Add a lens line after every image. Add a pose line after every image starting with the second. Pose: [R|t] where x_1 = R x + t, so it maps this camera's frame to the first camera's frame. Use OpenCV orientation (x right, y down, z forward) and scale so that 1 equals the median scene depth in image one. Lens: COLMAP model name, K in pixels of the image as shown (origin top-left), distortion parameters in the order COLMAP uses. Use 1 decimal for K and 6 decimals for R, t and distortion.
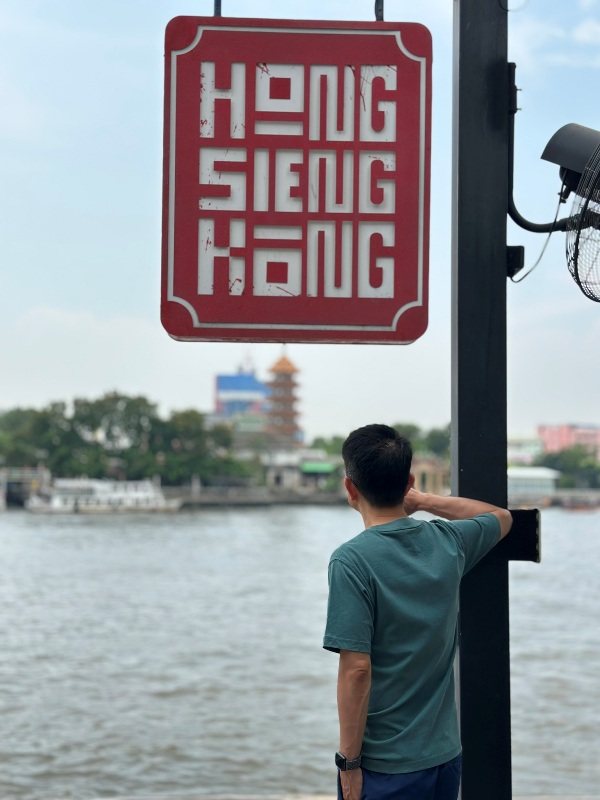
lens RADIAL K [[1101.6, 0, 300.0], [0, 1101.6, 400.0], [0, 0, 1]] dist [0.202950, -0.006134]
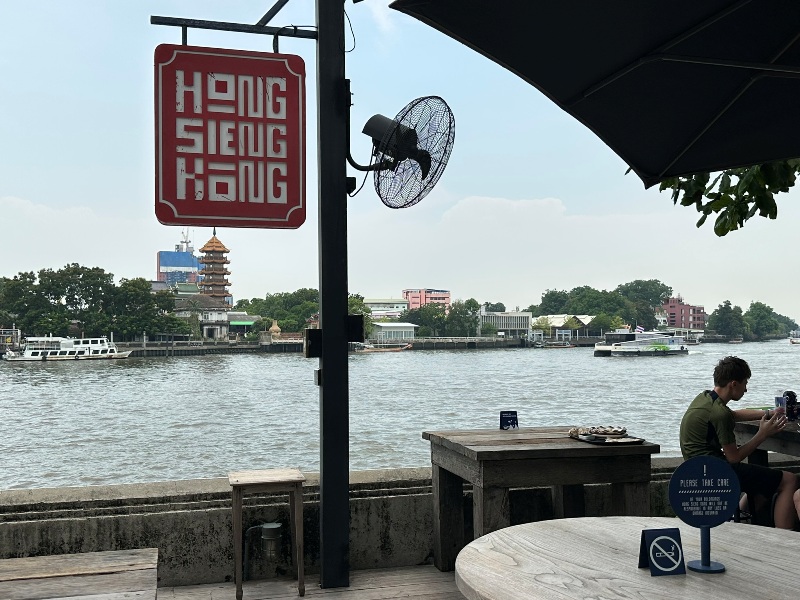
lens RADIAL K [[829.8, 0, 417.8], [0, 829.8, 323.1], [0, 0, 1]] dist [0.066185, -0.010897]
pose [[0.974859, -0.015352, 0.222293, -0.014901], [0.001765, 0.998125, 0.061190, 0.023274], [-0.222815, -0.059259, 0.973058, -0.423638]]
